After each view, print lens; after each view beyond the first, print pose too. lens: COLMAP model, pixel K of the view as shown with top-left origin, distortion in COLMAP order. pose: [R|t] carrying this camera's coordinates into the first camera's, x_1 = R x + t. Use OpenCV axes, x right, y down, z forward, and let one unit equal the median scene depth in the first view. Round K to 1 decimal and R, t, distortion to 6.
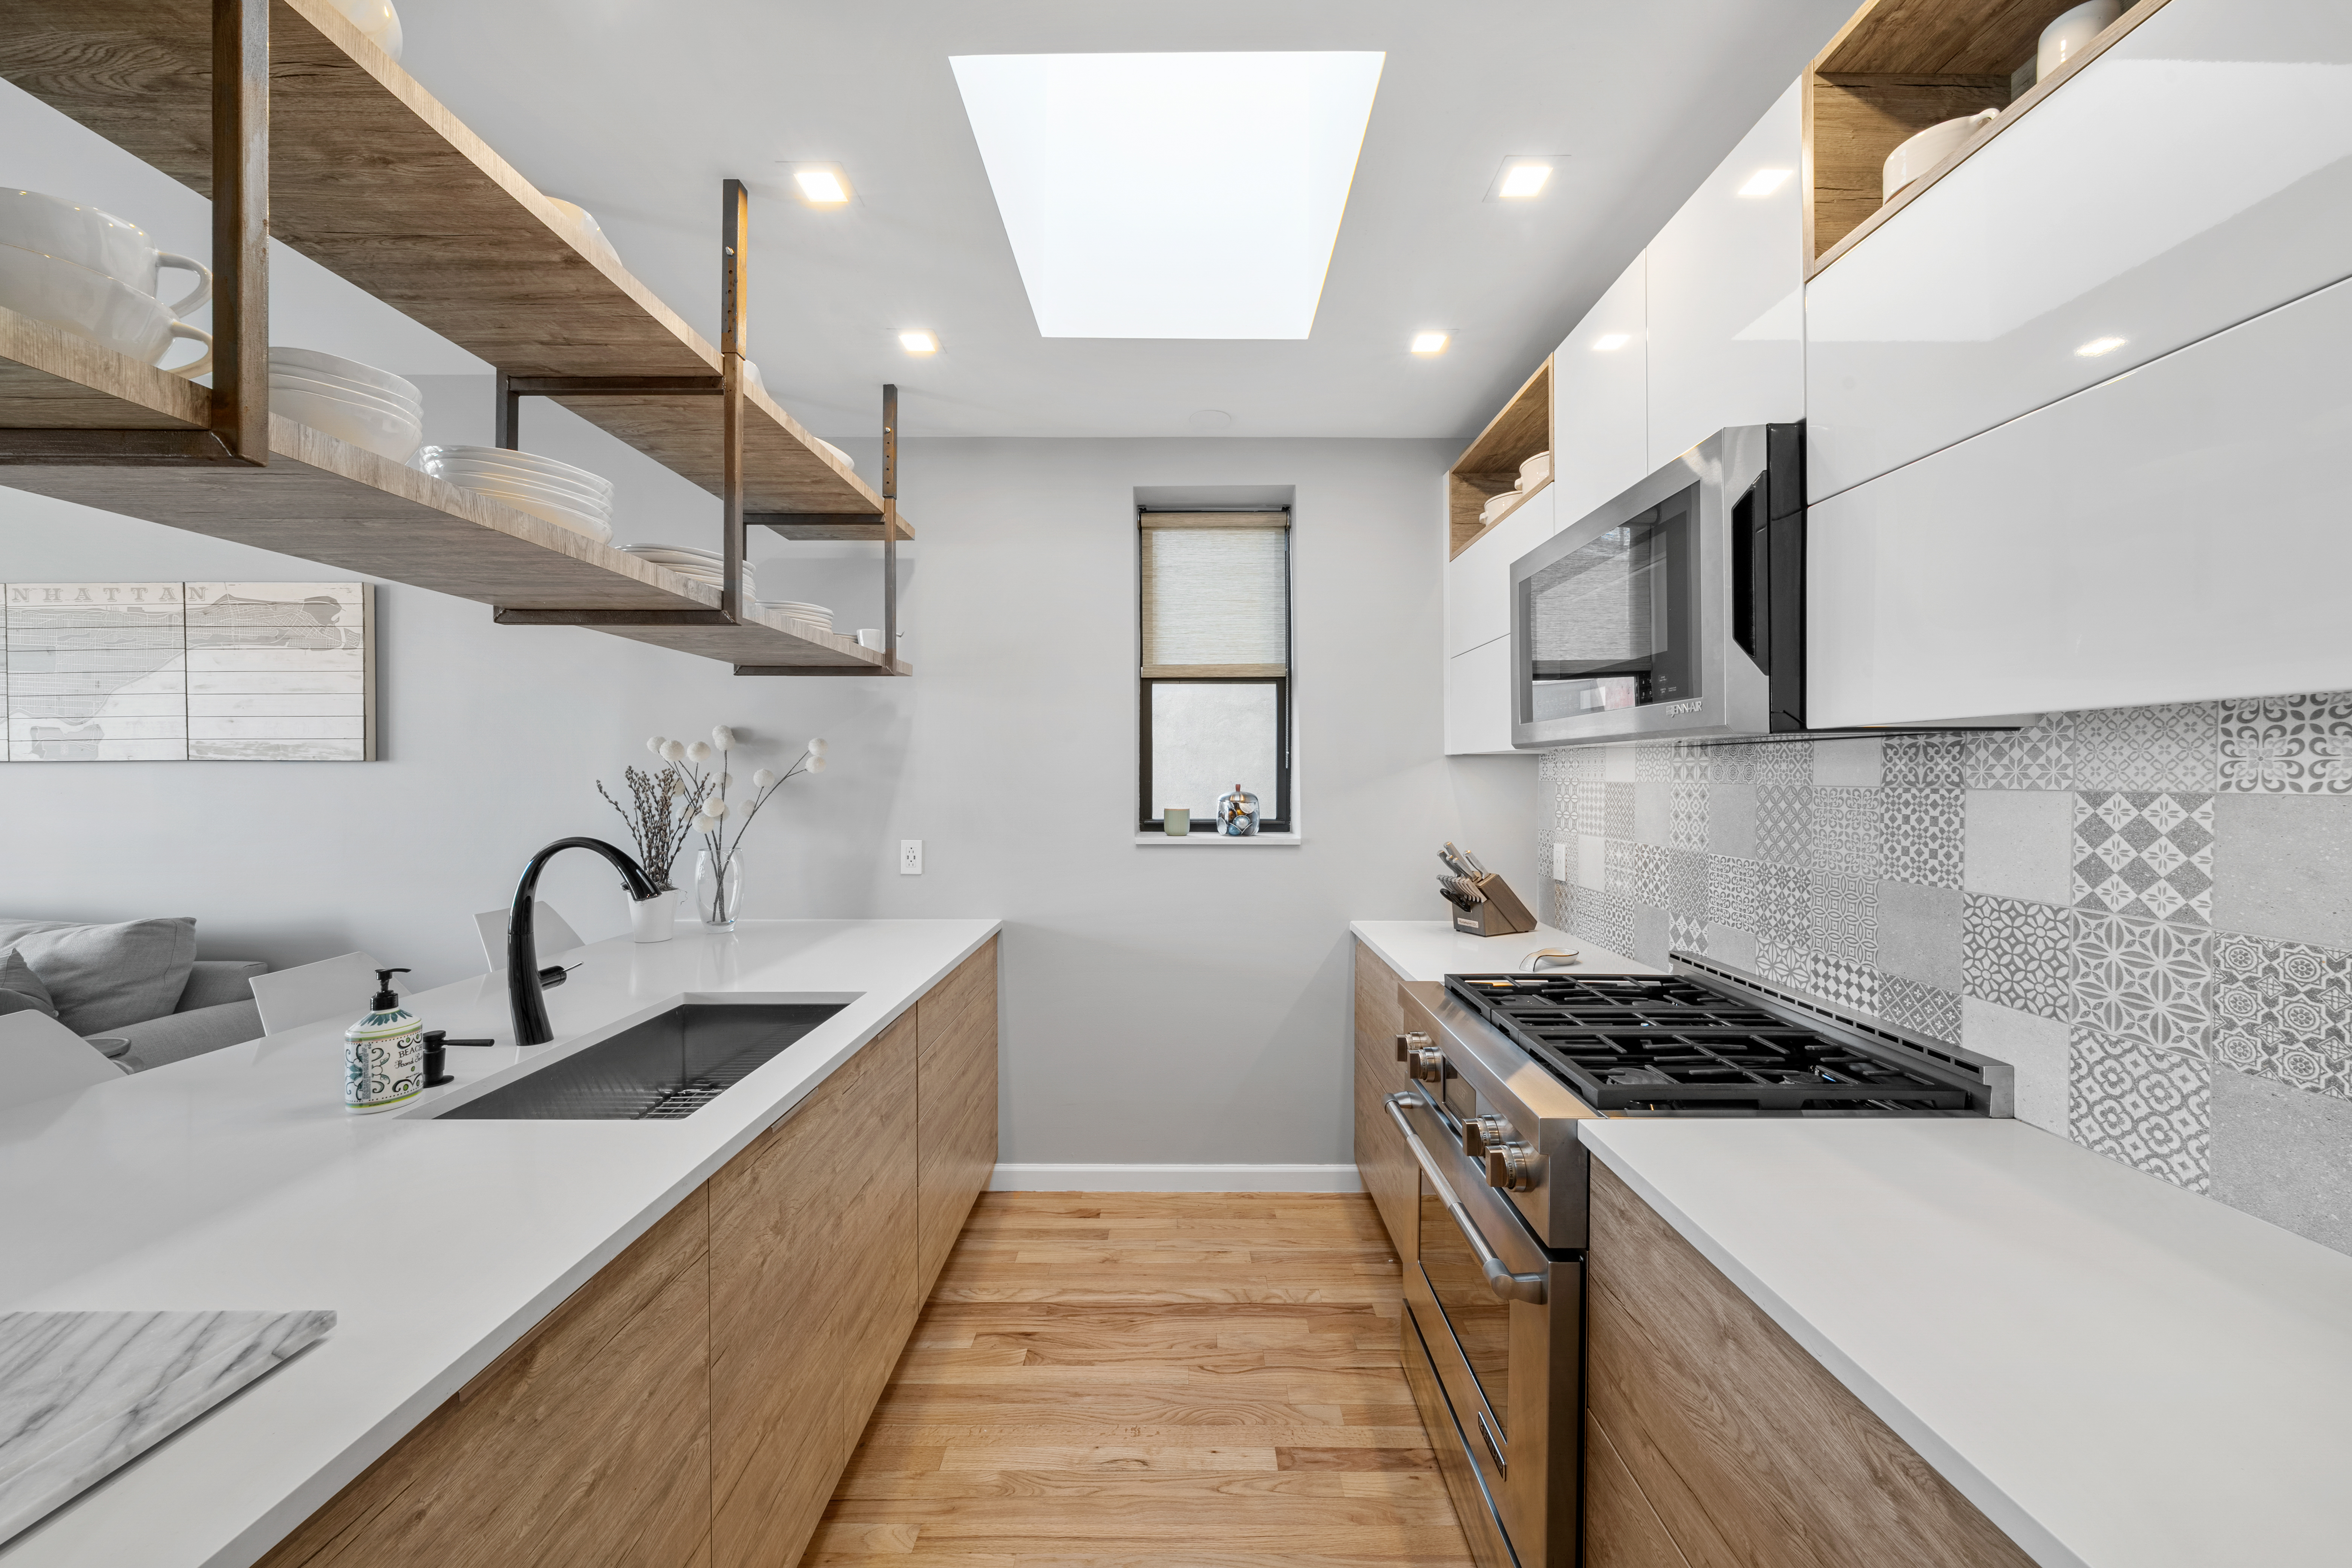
lens RADIAL K [[806.0, 0, 1182.4], [0, 806.0, 776.2], [0, 0, 1]] dist [-0.004265, 0.000395]
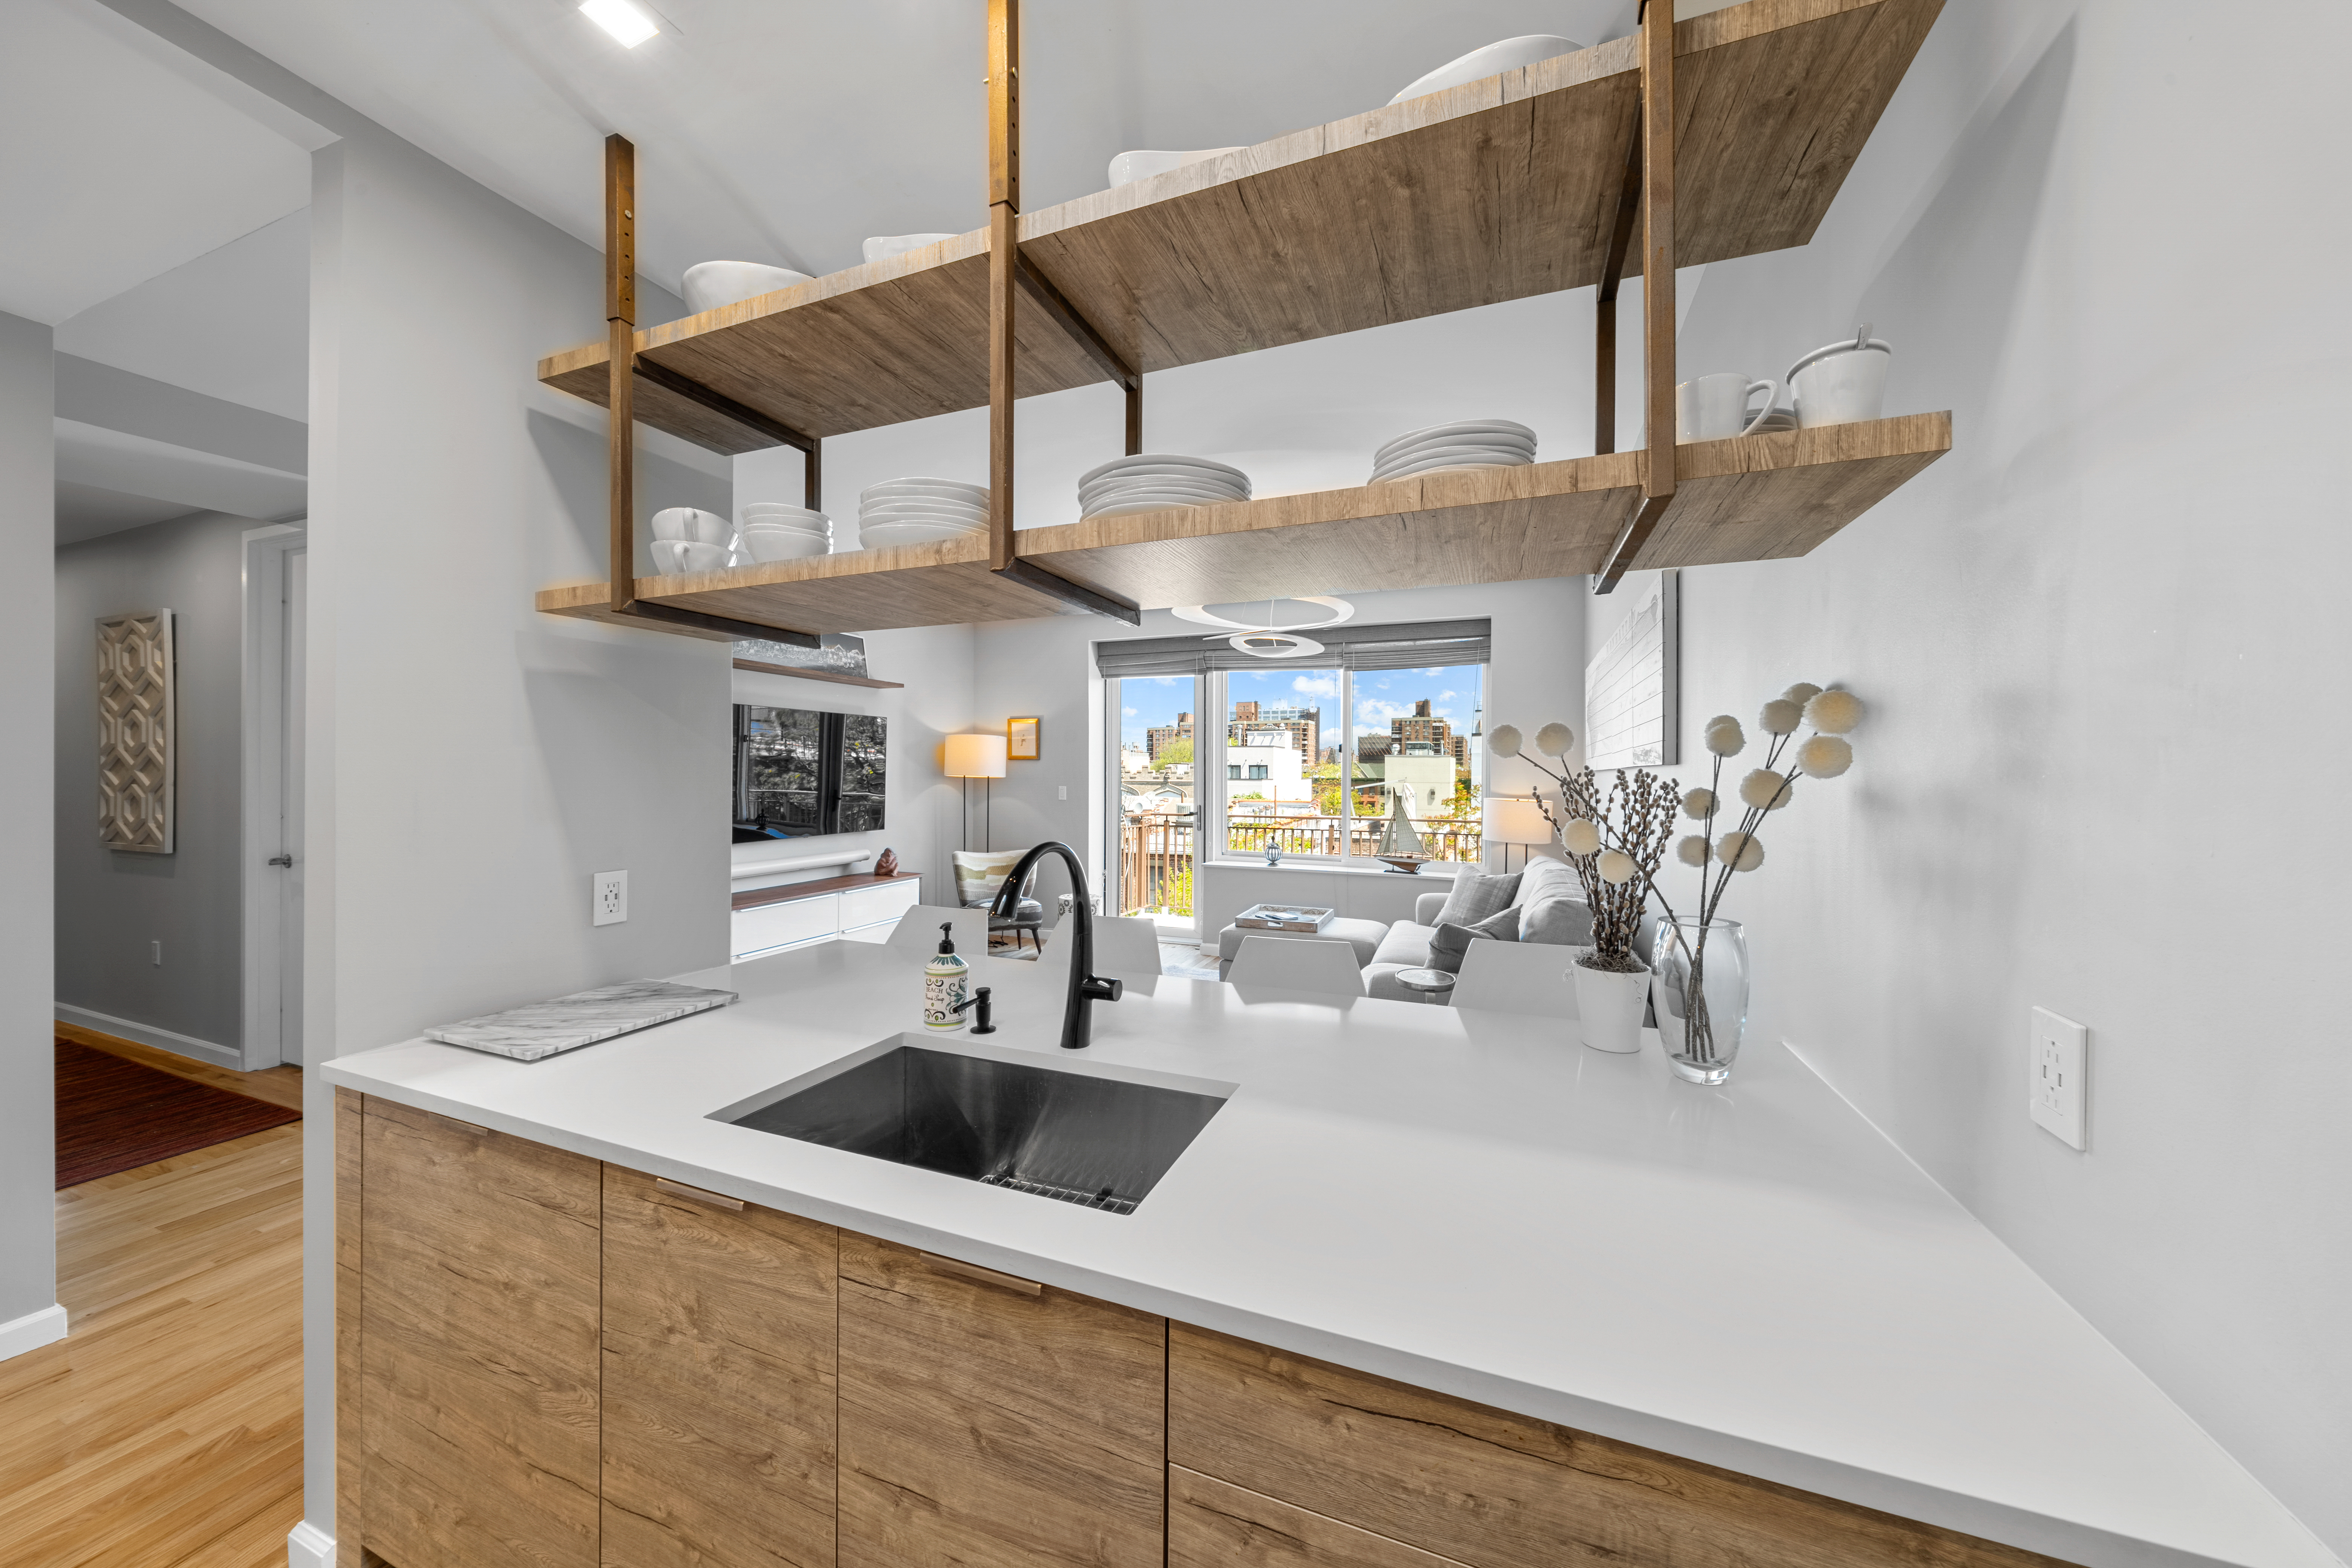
lens RADIAL K [[806.0, 0, 1178.2], [0, 806.0, 776.1], [0, 0, 1]] dist [-0.004265, 0.000395]
pose [[-0.370263, -0.001073, -0.928926, 0.050440], [-0.008933, 0.999957, 0.002405, -0.003427], [0.928884, 0.009188, -0.370257, 1.049568]]
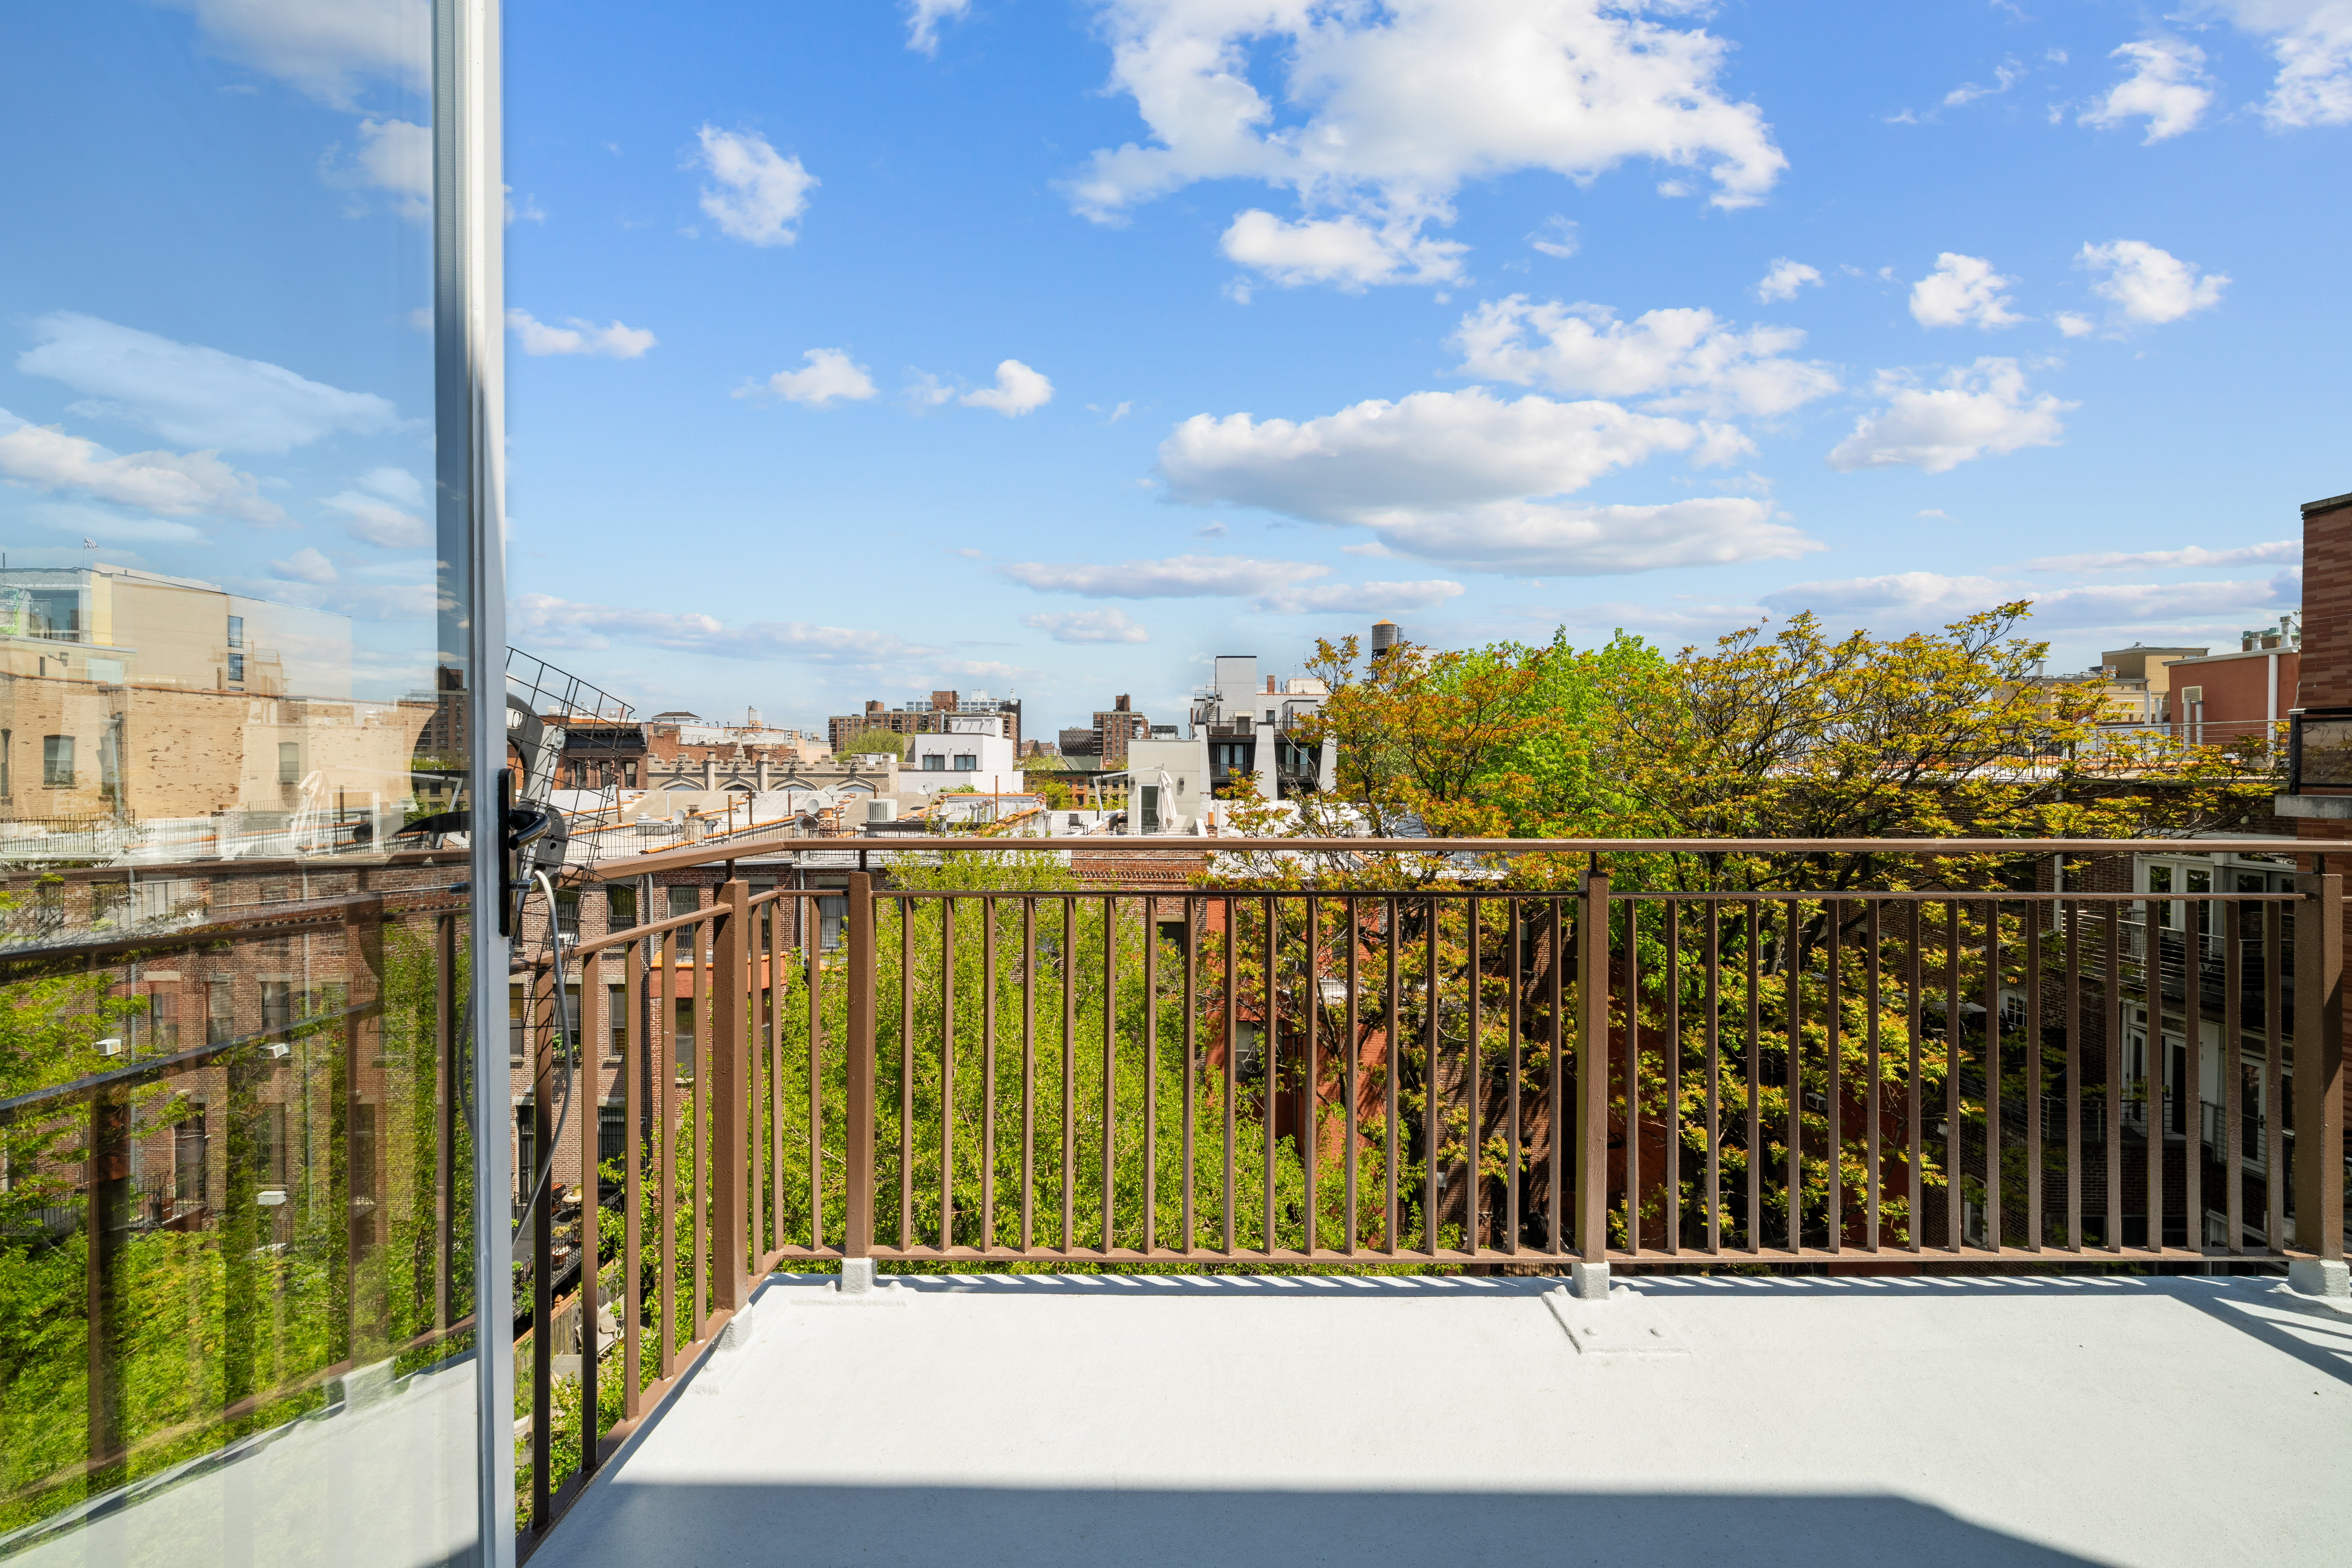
lens RADIAL K [[806.0, 0, 1164.1], [0, 806.0, 766.9], [0, 0, 1]] dist [-0.004265, 0.000395]
pose [[-0.022966, -0.005007, -0.999724, -2.366651], [-0.010962, 0.999929, -0.004756, 0.107291], [0.999676, 0.010849, -0.023019, -0.197064]]
